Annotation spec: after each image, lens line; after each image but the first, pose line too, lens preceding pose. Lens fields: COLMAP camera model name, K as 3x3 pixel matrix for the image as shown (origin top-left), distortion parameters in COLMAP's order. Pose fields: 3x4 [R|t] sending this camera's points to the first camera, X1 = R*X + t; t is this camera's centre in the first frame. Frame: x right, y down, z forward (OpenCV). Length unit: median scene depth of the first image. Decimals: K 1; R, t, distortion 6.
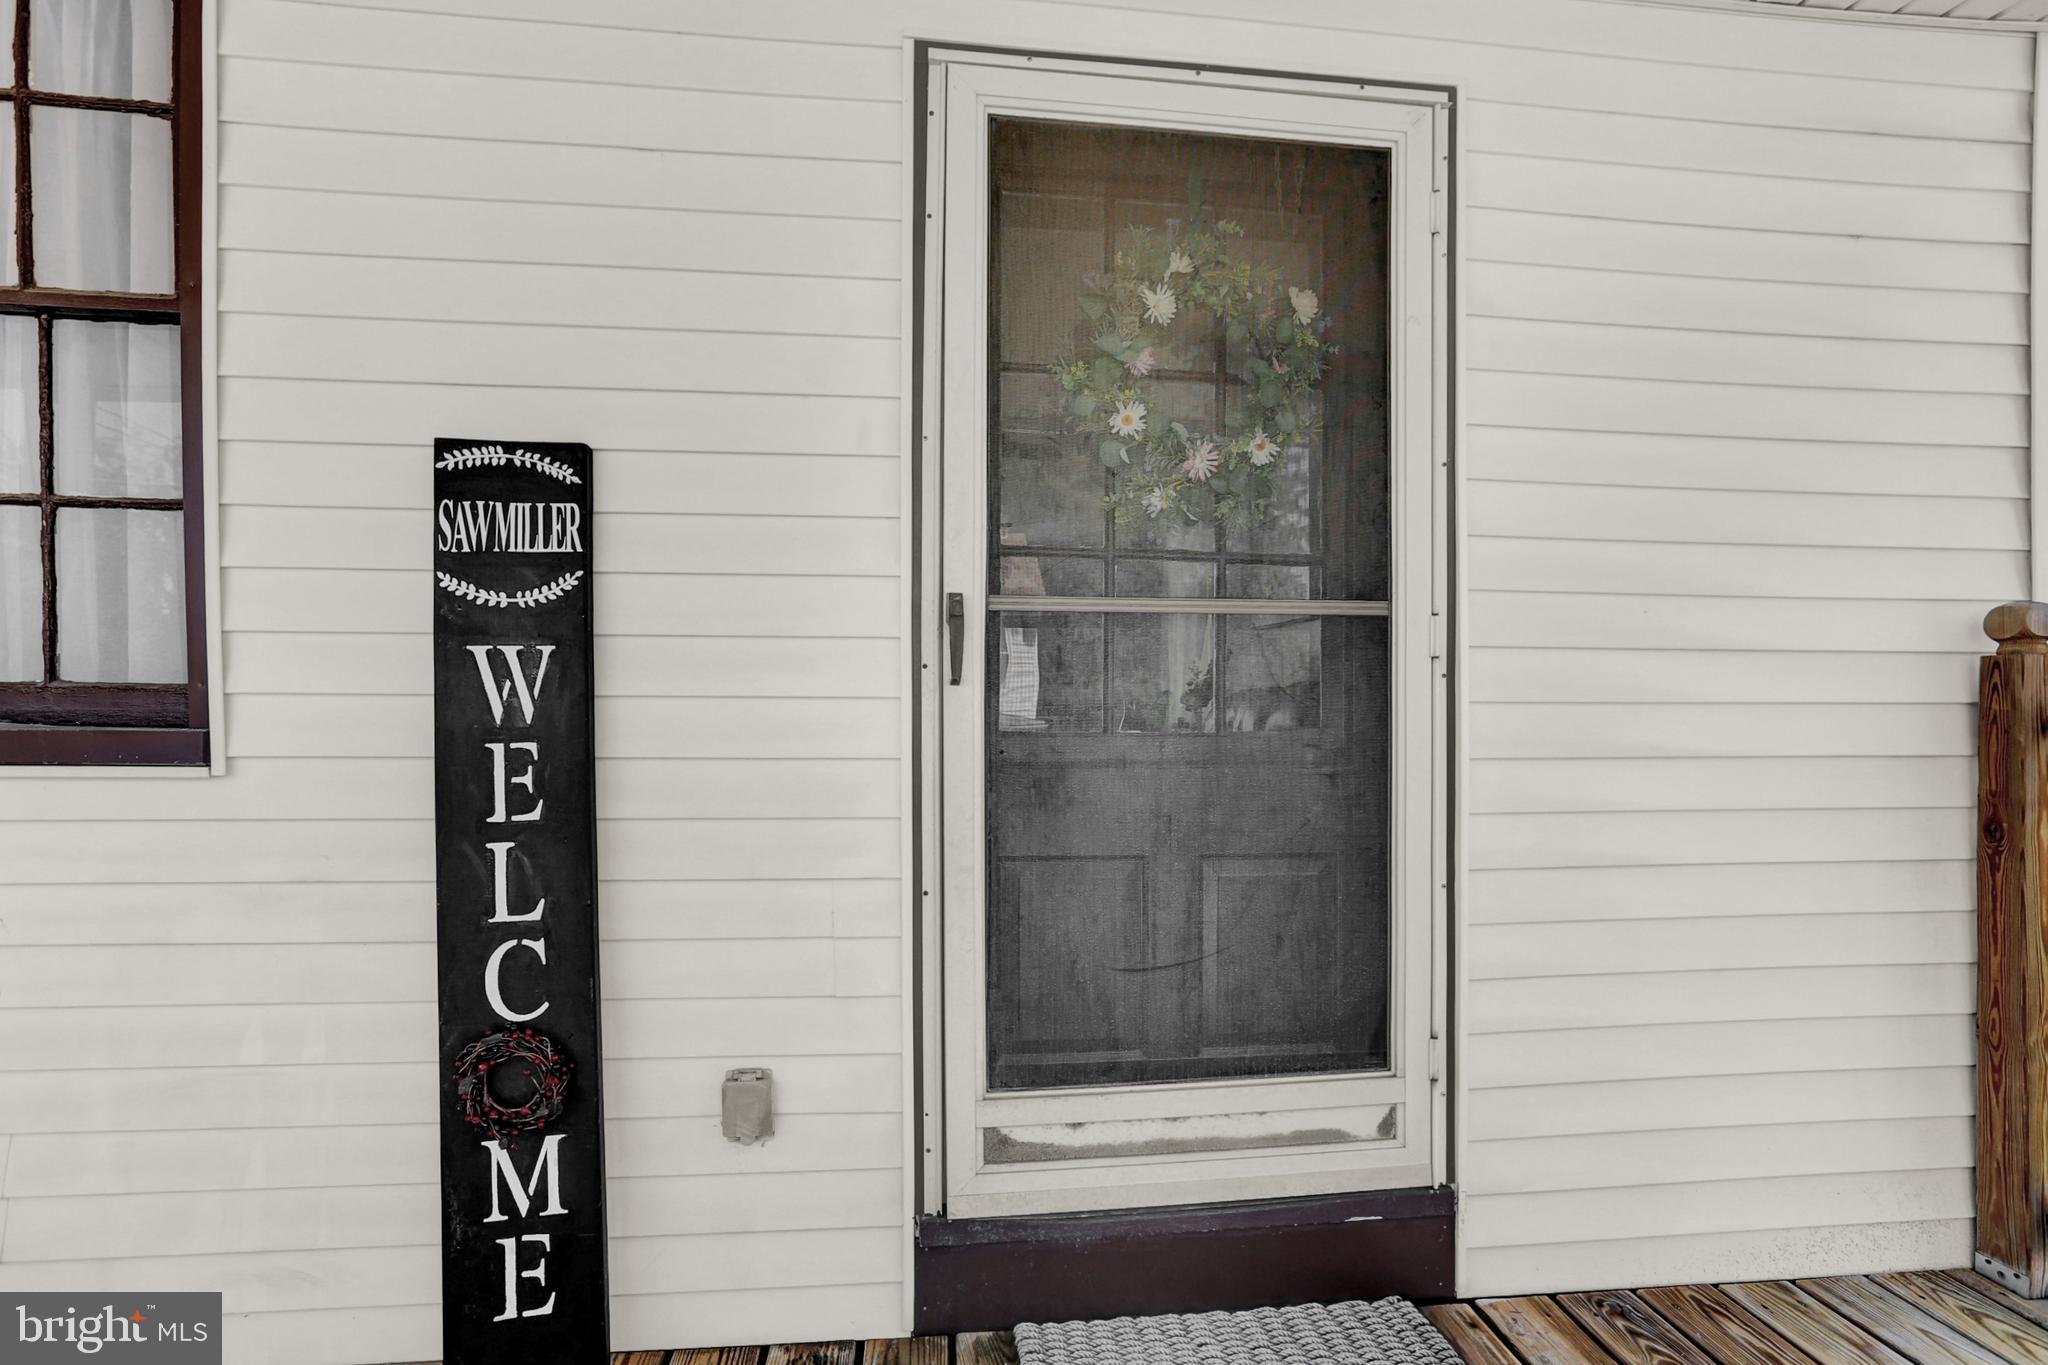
lens RADIAL K [[980.4, 0, 1028.1], [0, 980.4, 722.9], [0, 0, 1]] dist [-0.041273, 0.024440]
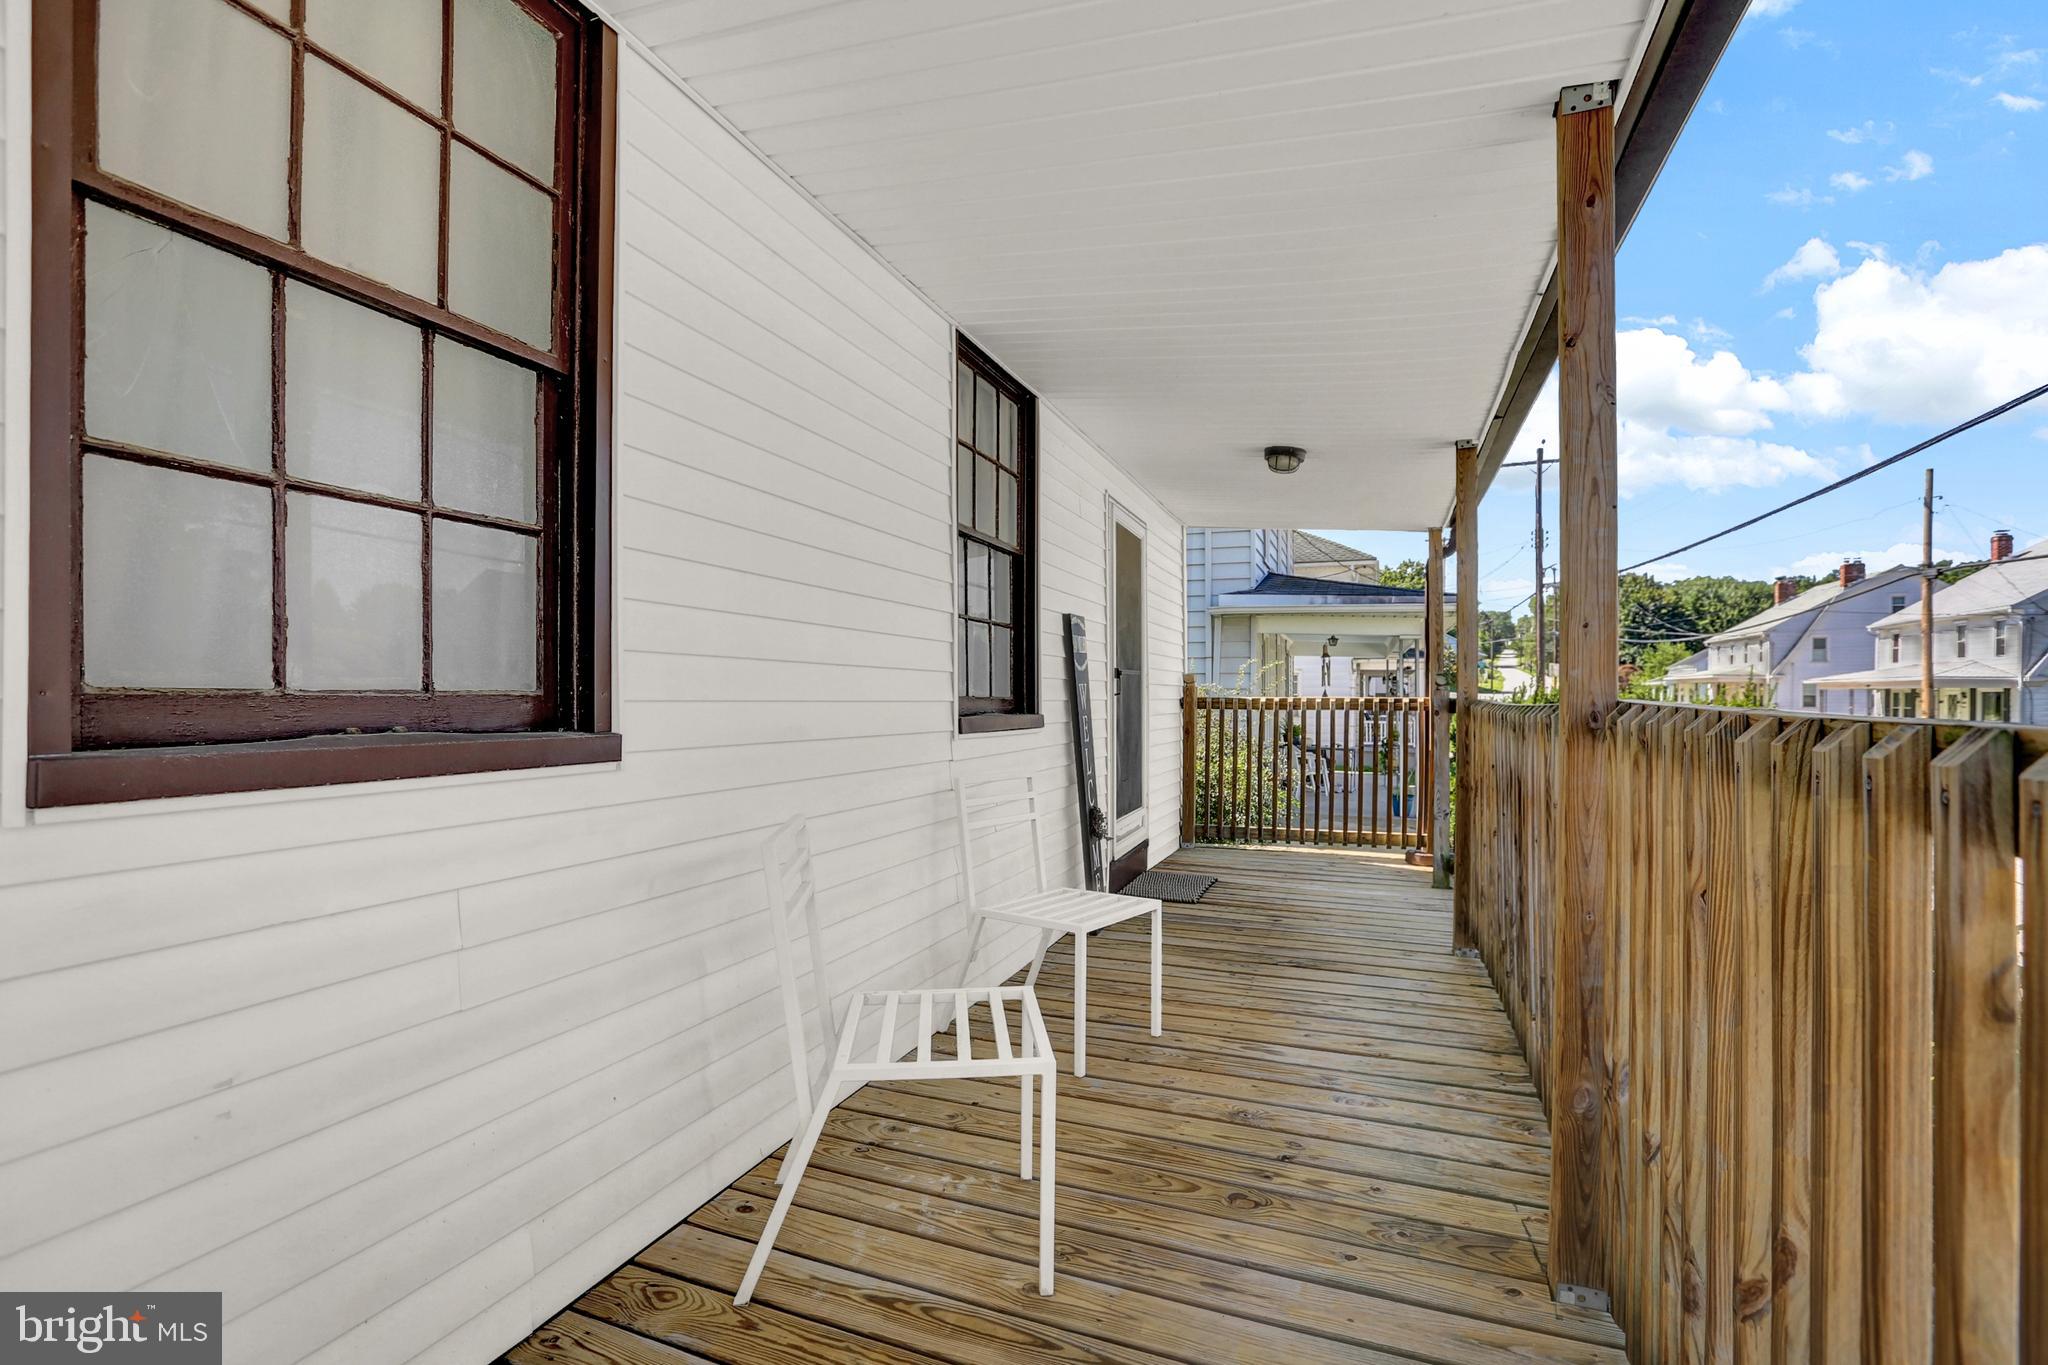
lens RADIAL K [[965.0, 0, 1024.9], [0, 965.0, 698.4], [0, 0, 1]] dist [-0.037157, 0.020943]
pose [[0.428615, -0.008277, 0.903449, -3.116375], [0.019562, 0.999809, -0.000121, -0.040722], [-0.903275, 0.017725, 0.428695, -0.120824]]
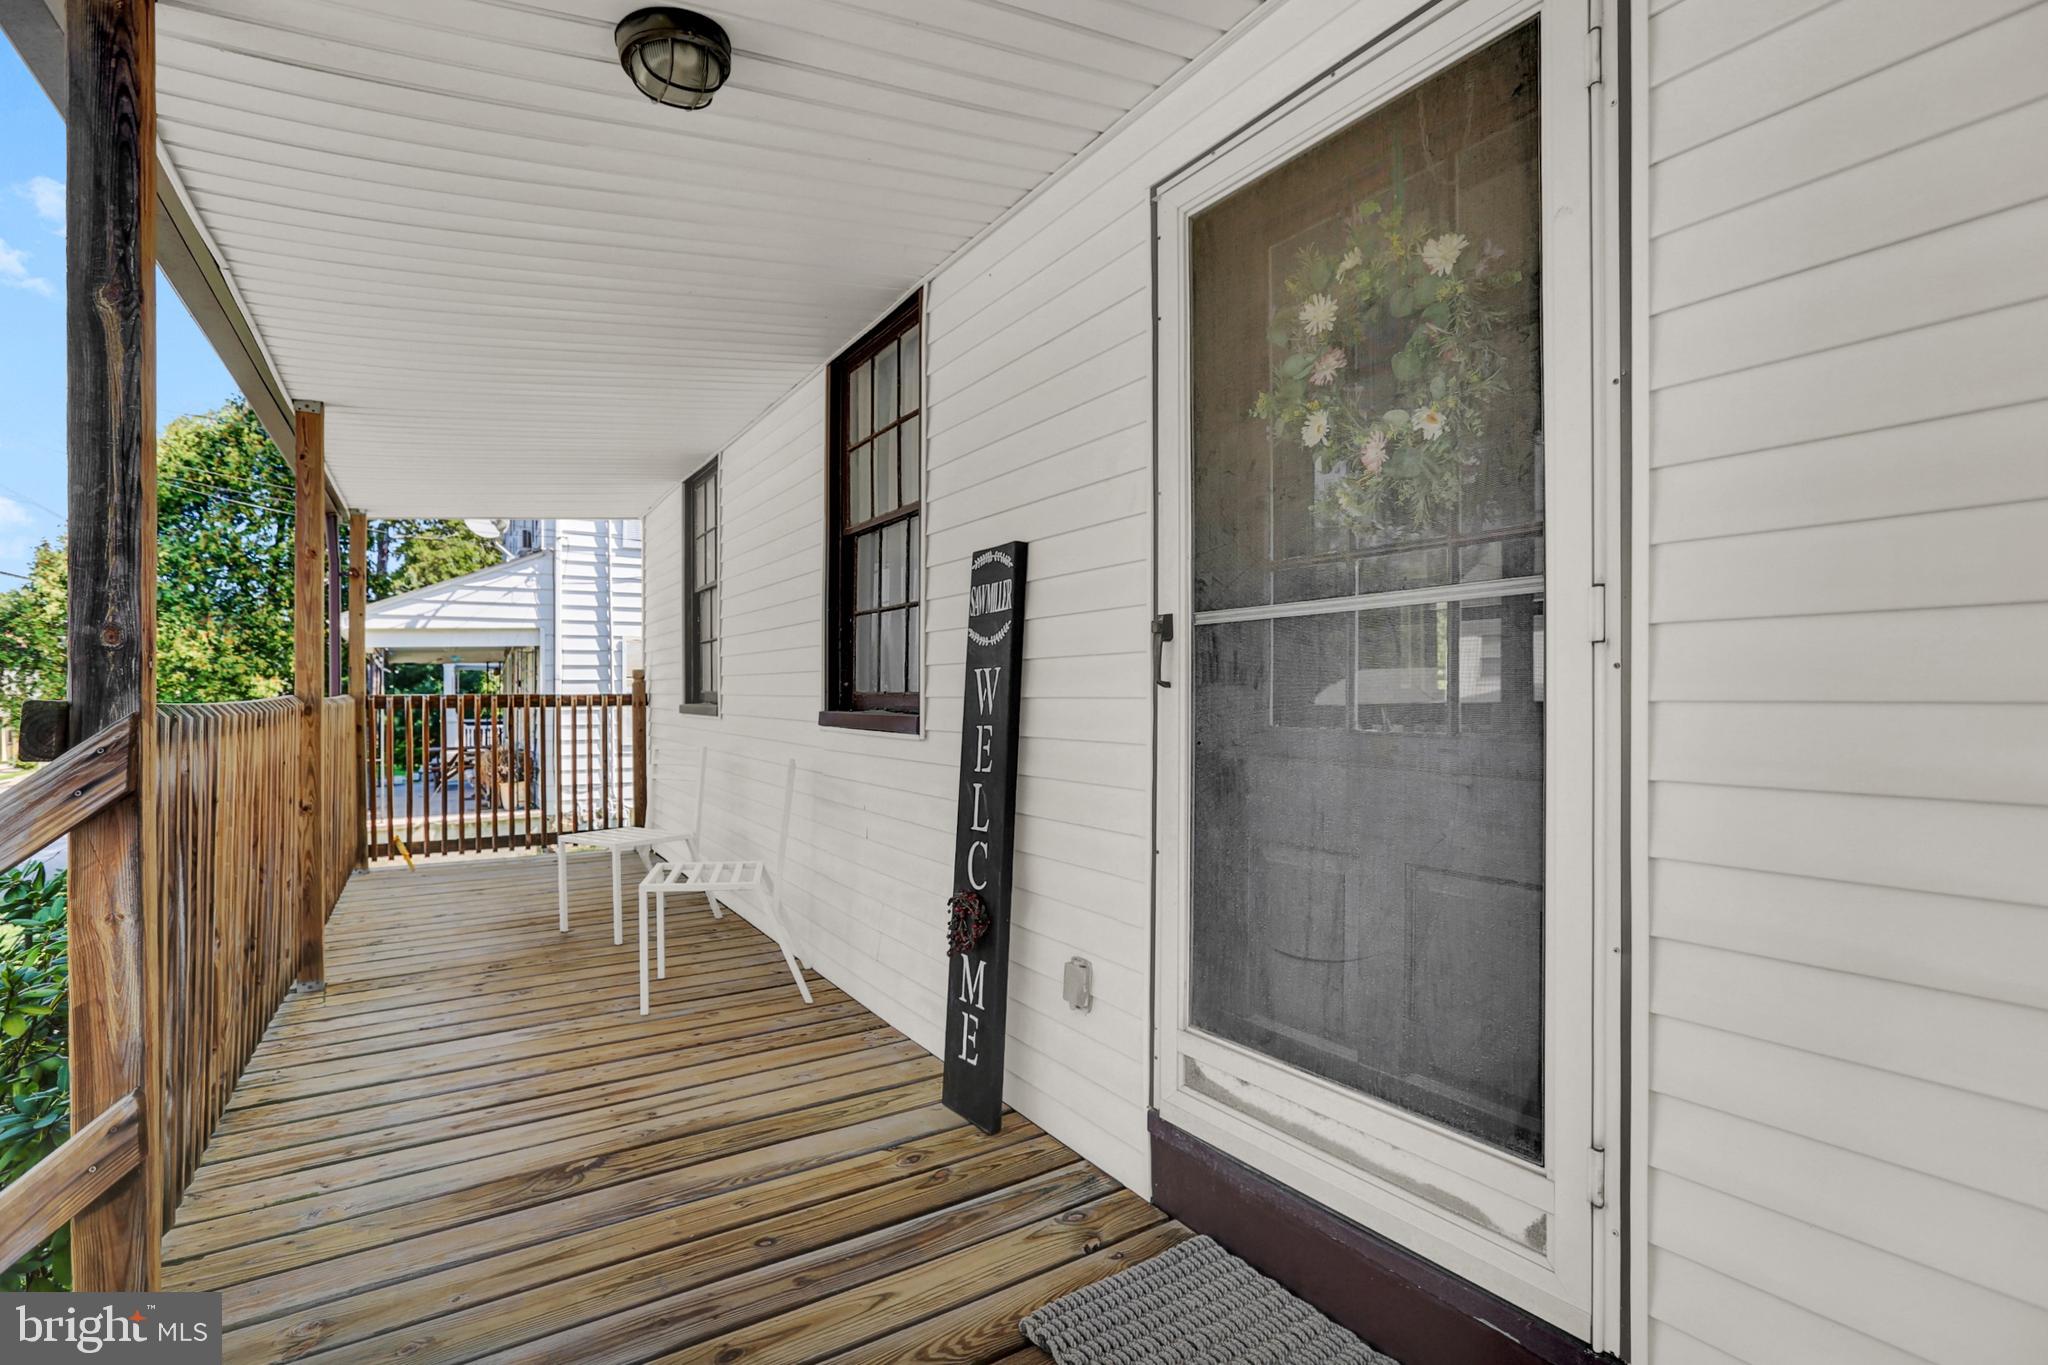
lens RADIAL K [[965.0, 0, 1024.9], [0, 965.0, 698.4], [0, 0, 1]] dist [-0.037157, 0.020943]
pose [[0.445261, -0.002489, -0.895397, 0.944351], [-0.013257, 0.999868, -0.009372, -0.011297], [0.895303, 0.016043, 0.445169, 0.291547]]
